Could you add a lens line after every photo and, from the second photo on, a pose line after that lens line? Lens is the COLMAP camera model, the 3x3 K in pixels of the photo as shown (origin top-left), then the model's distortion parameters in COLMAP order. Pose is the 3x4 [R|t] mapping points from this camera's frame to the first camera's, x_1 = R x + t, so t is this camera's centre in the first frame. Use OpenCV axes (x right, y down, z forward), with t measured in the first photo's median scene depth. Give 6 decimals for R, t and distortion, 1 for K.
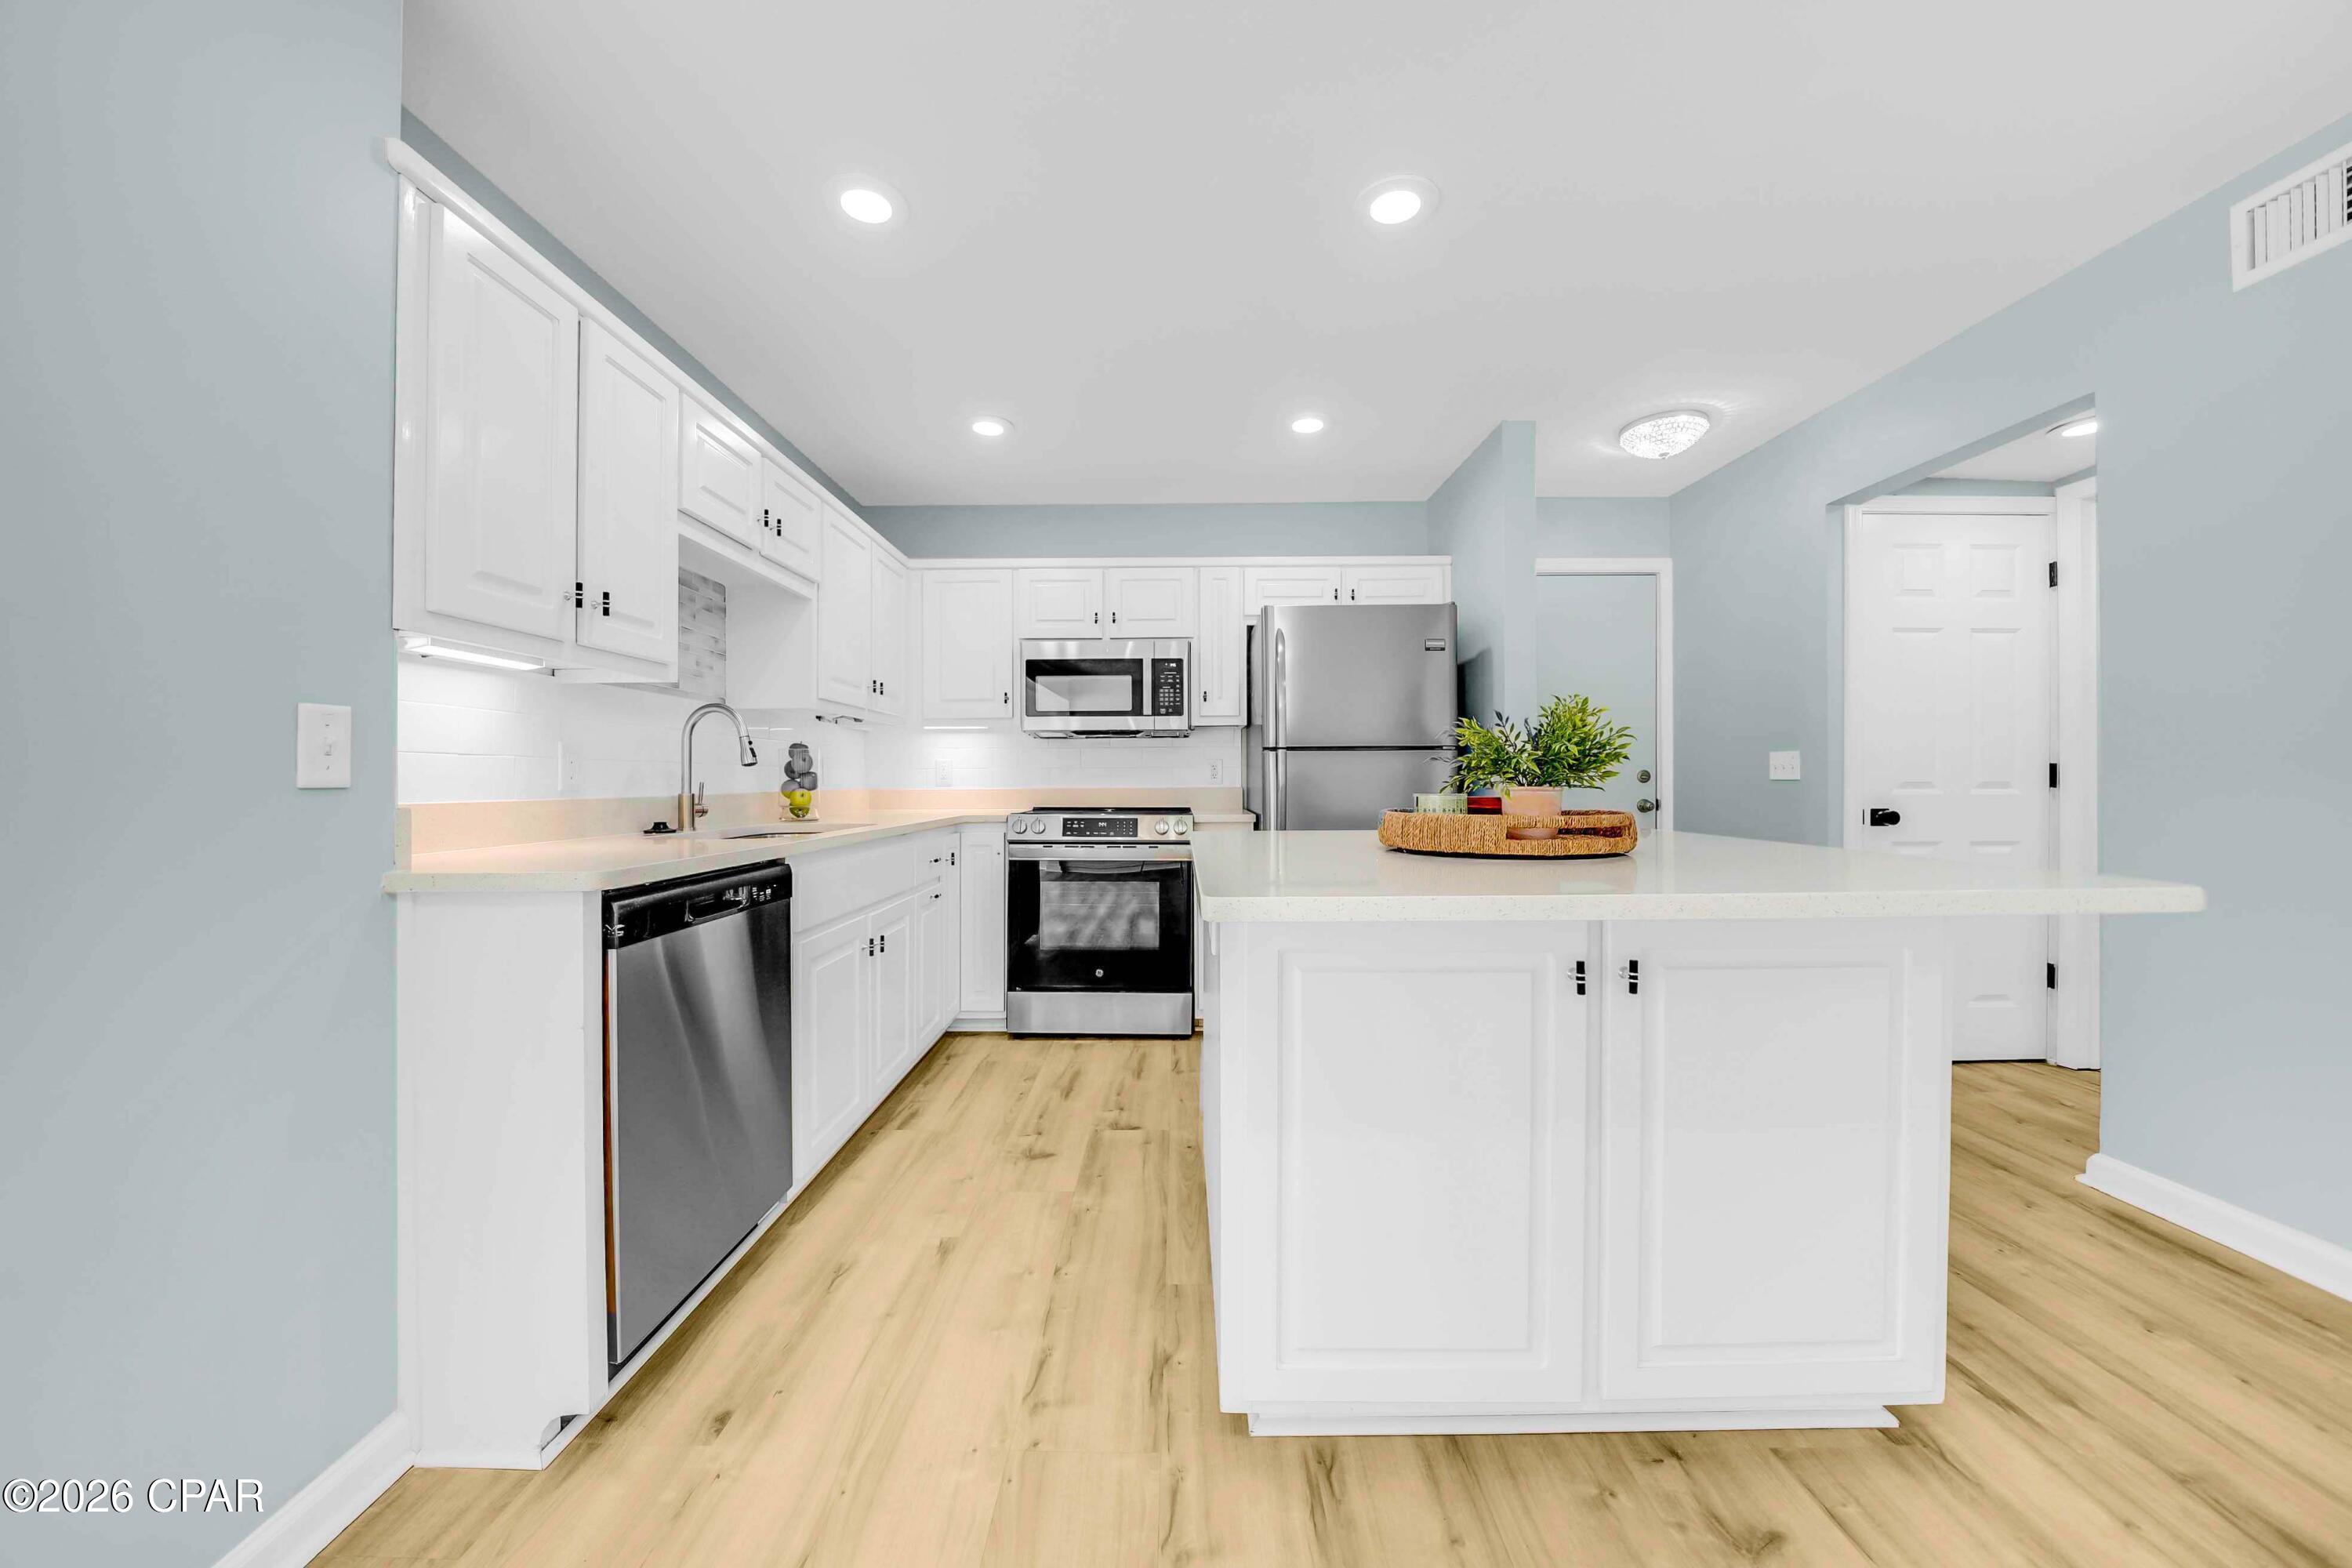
lens RADIAL K [[823.0, 0, 1165.1], [0, 823.0, 786.0], [0, 0, 1]] dist [-0.025949, 0.003667]
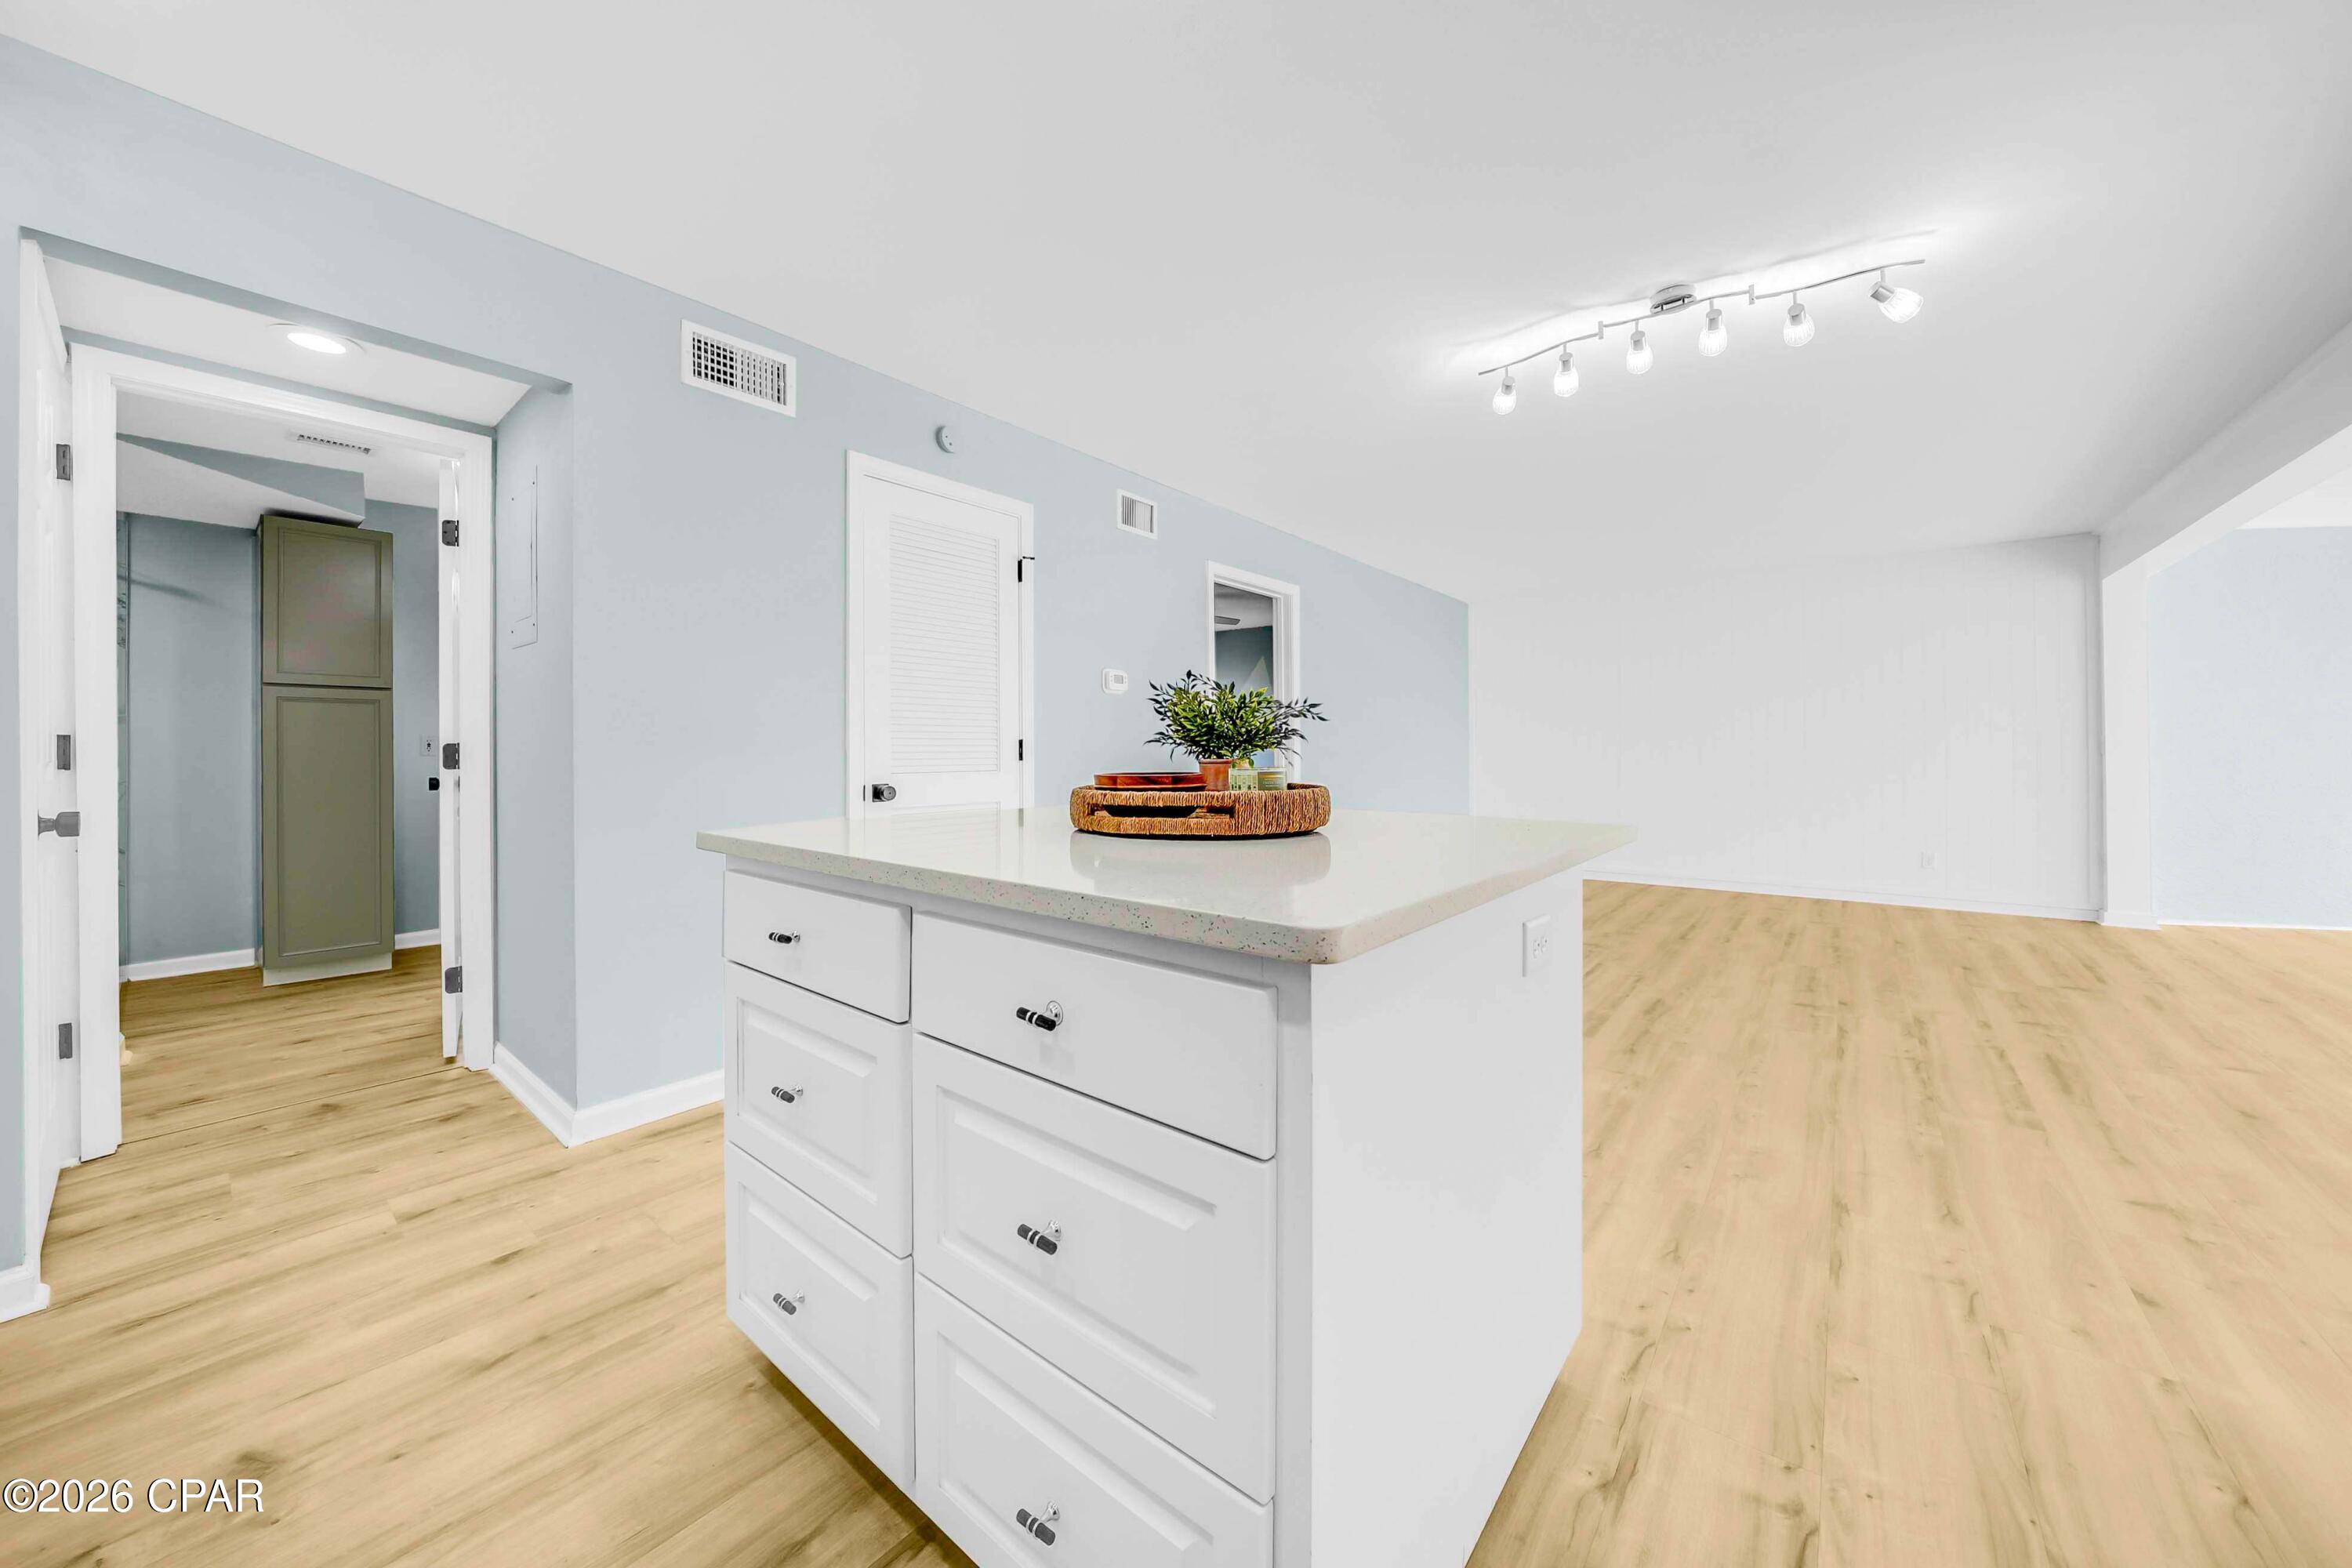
lens RADIAL K [[841.6, 0, 1165.4], [0, 841.6, 741.0], [0, 0, 1]] dist [-0.015712, 0.000206]
pose [[-0.784659, 0.010651, 0.619836, -0.087030], [0.008339, 0.999943, -0.006626, -0.008716], [-0.619871, -0.000030, -0.784704, 0.980581]]
